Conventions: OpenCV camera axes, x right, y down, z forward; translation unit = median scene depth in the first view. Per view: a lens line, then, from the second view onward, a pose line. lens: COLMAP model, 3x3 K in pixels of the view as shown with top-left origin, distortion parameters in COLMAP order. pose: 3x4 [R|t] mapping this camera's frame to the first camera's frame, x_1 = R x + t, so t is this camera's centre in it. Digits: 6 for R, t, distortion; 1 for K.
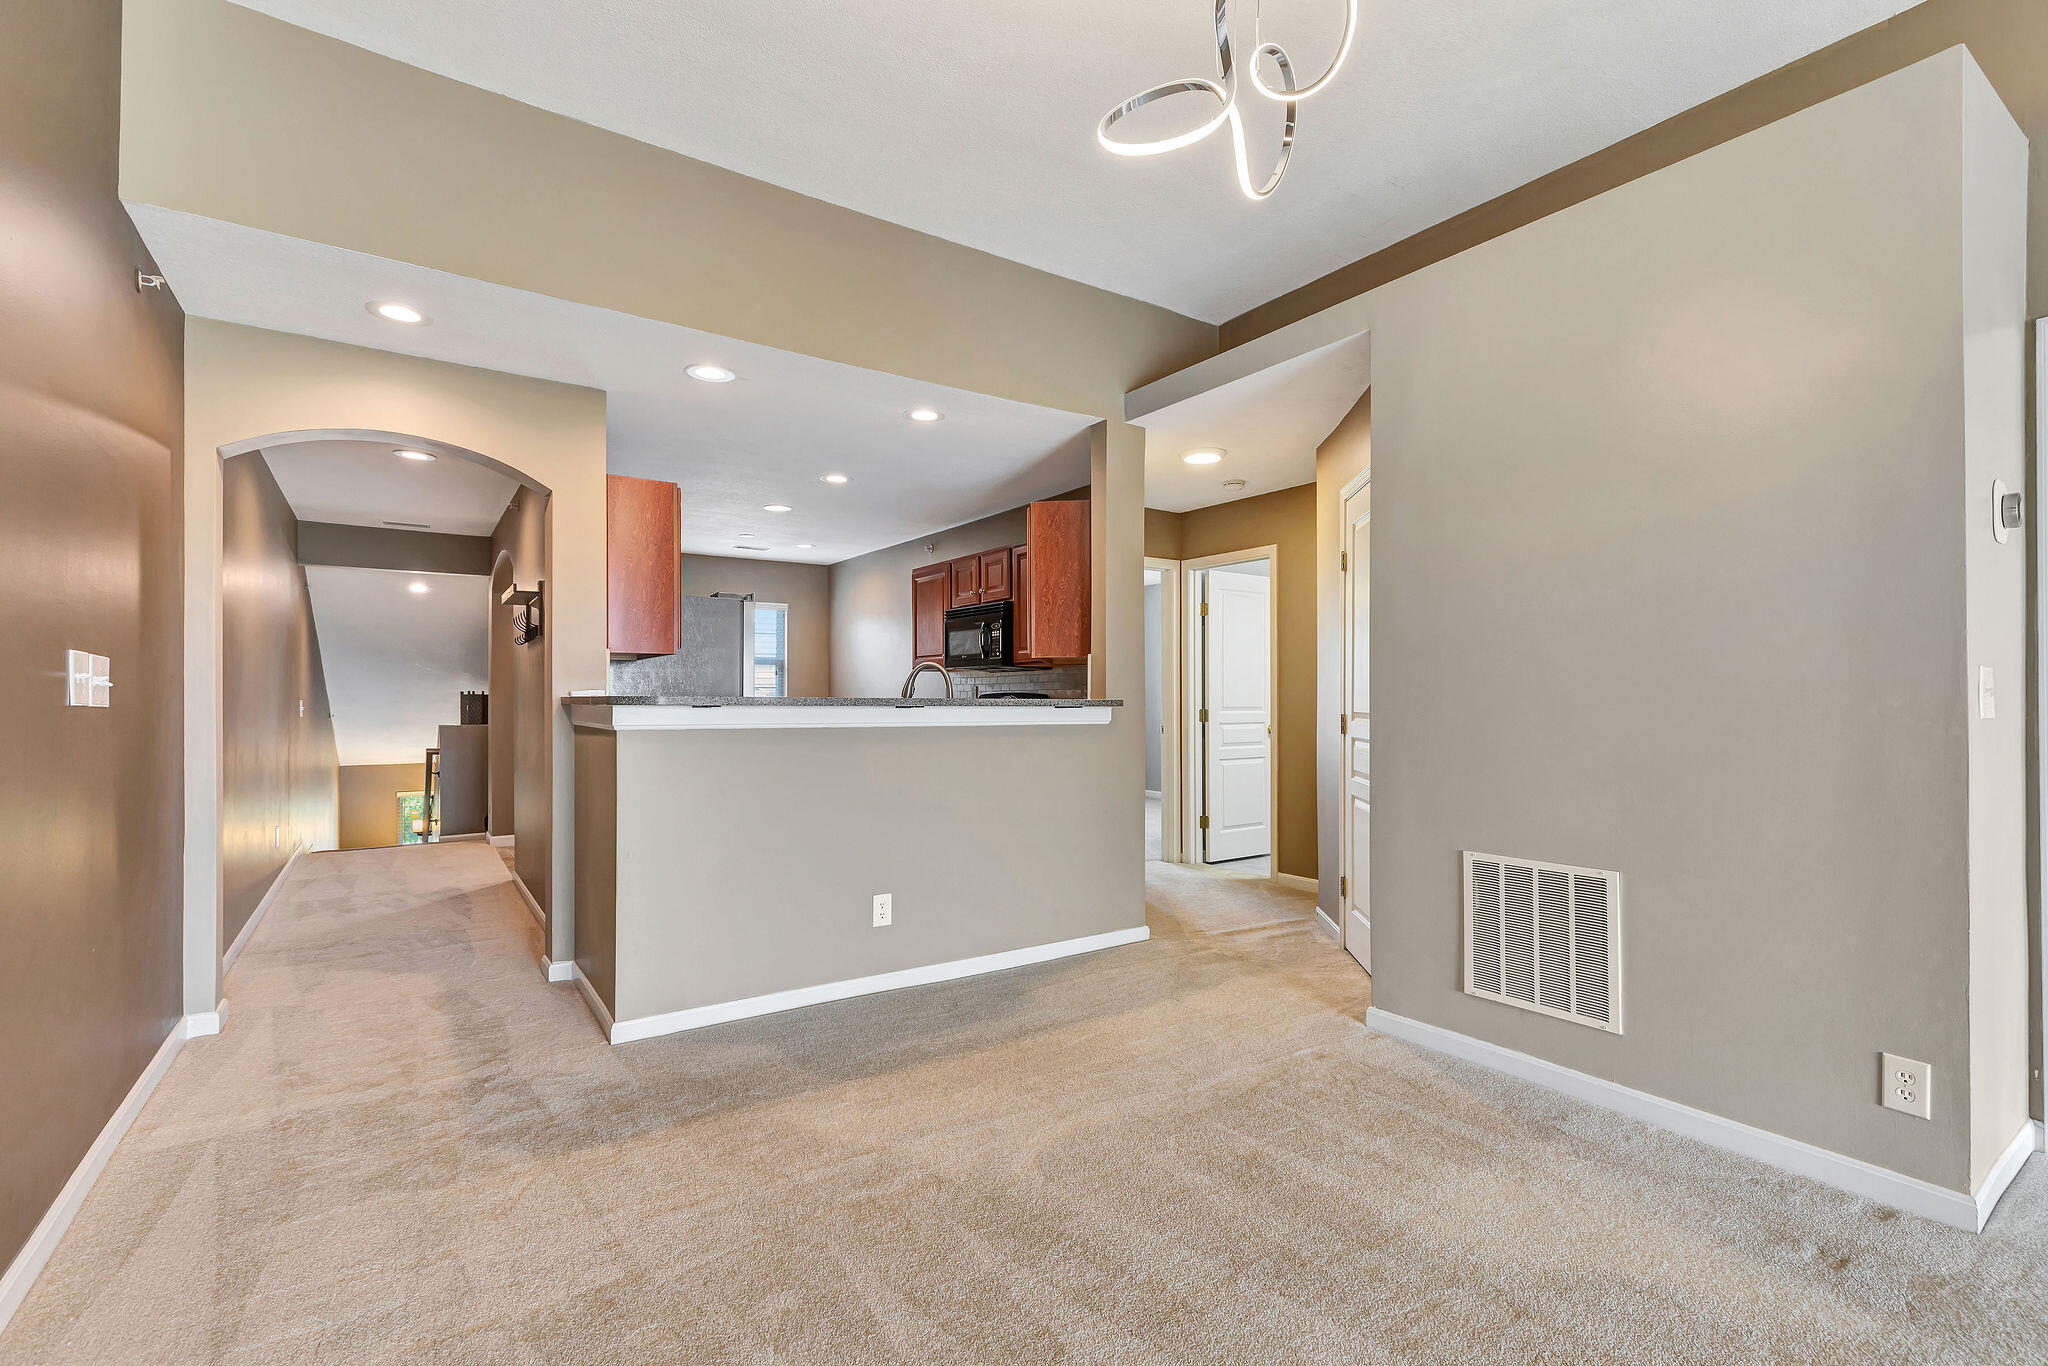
lens RADIAL K [[929.4, 0, 1027.0], [0, 929.4, 687.7], [0, 0, 1]] dist [-0.013207, 0.000210]
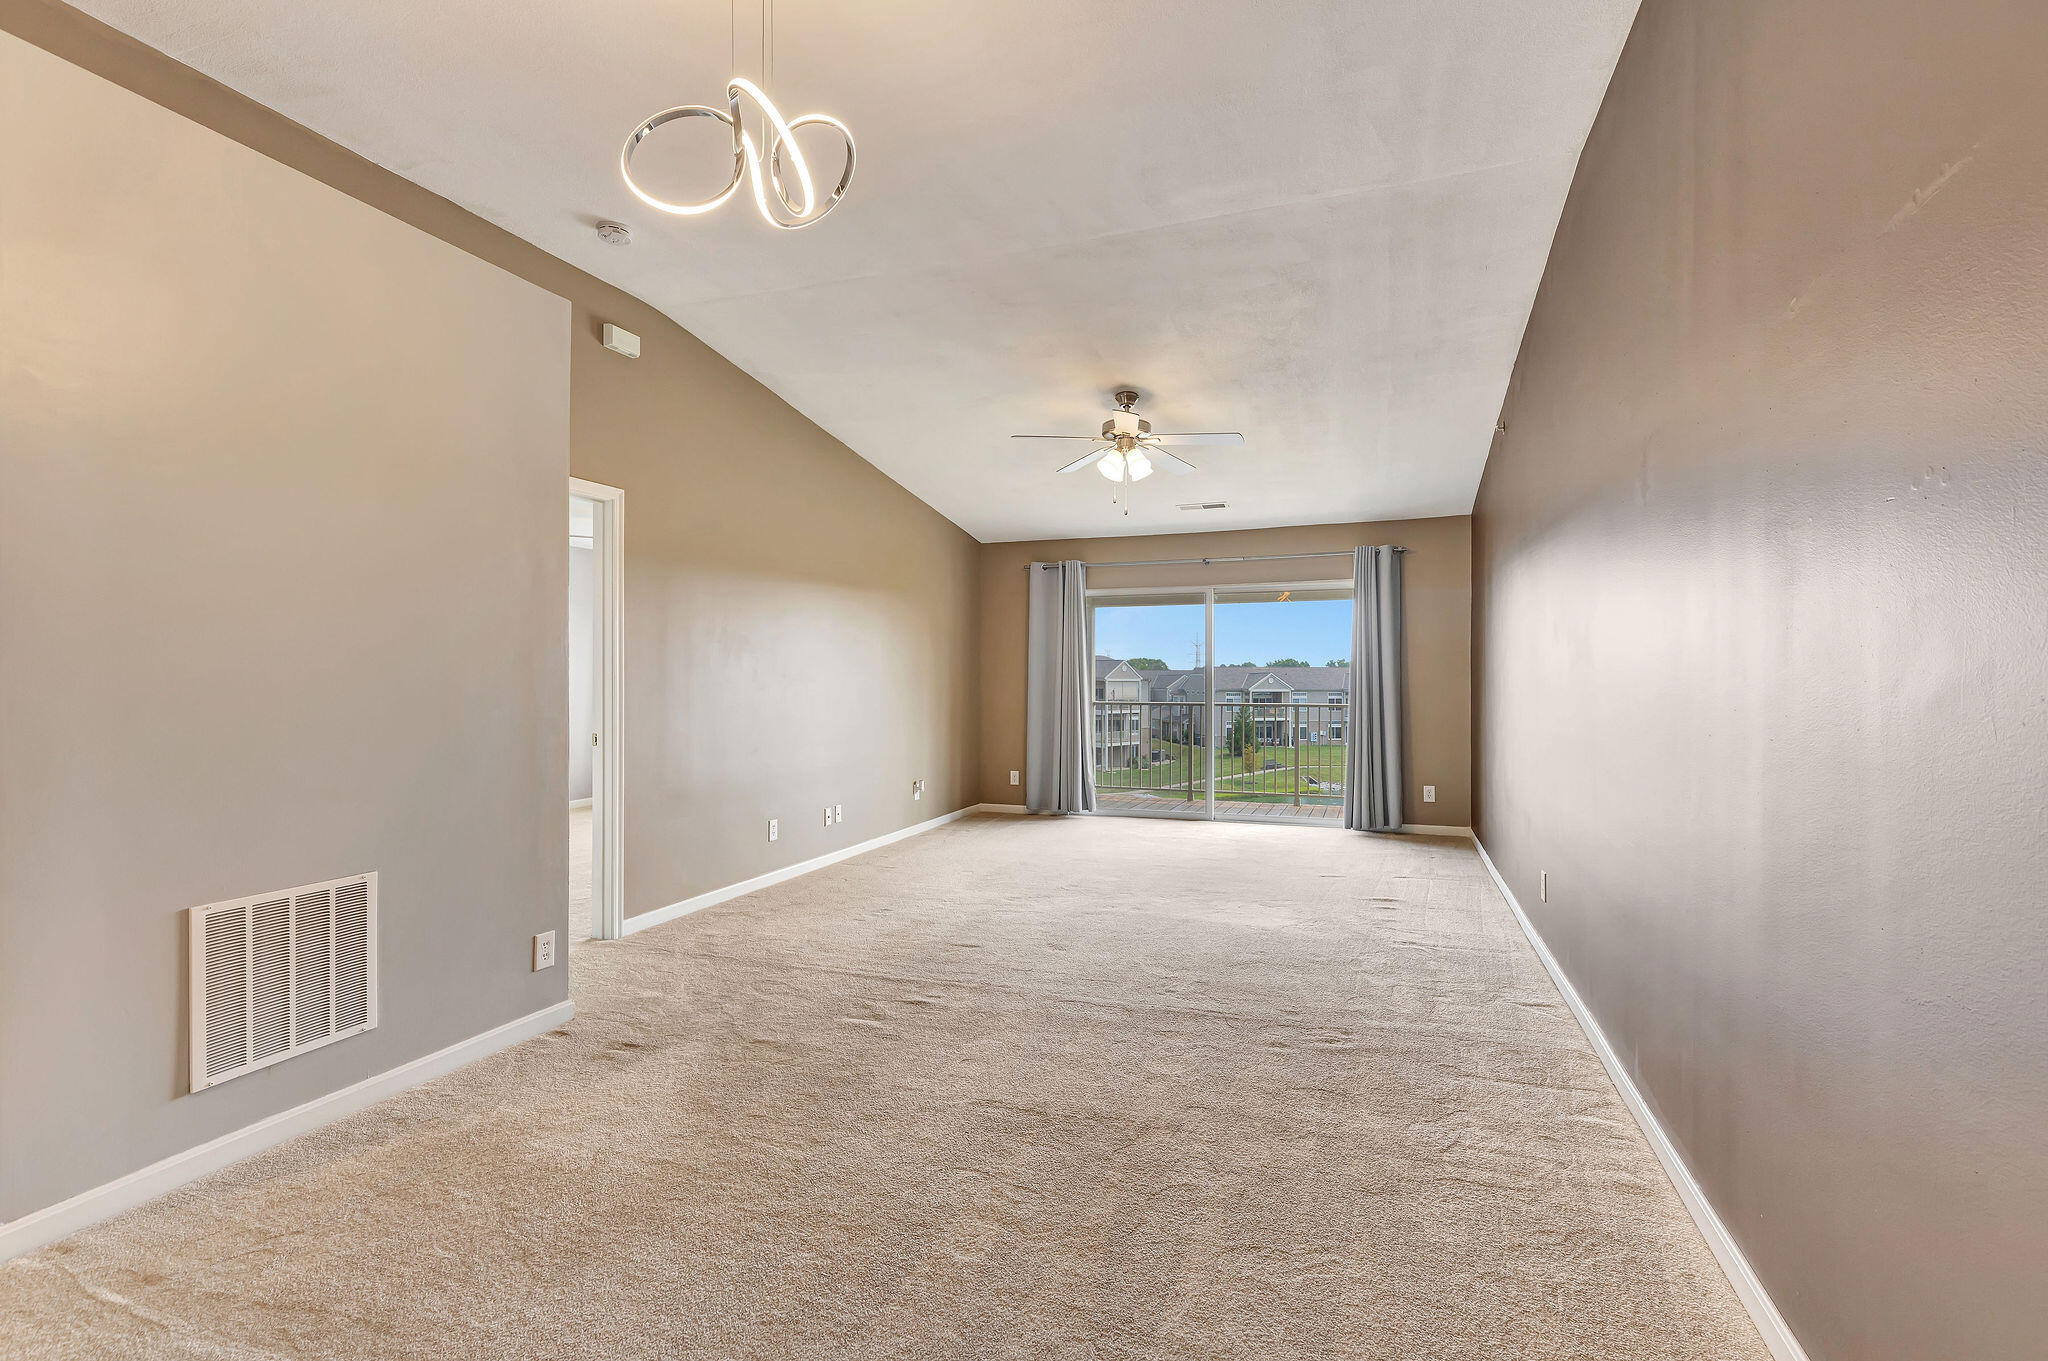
lens RADIAL K [[929.4, 0, 1031.0], [0, 929.4, 678.1], [0, 0, 1]] dist [-0.013207, 0.000210]
pose [[-0.597573, 0.004250, 0.801803, -0.596065], [-0.006890, 0.999922, -0.010435, -0.010401], [-0.801785, -0.011760, -0.597497, 0.979148]]
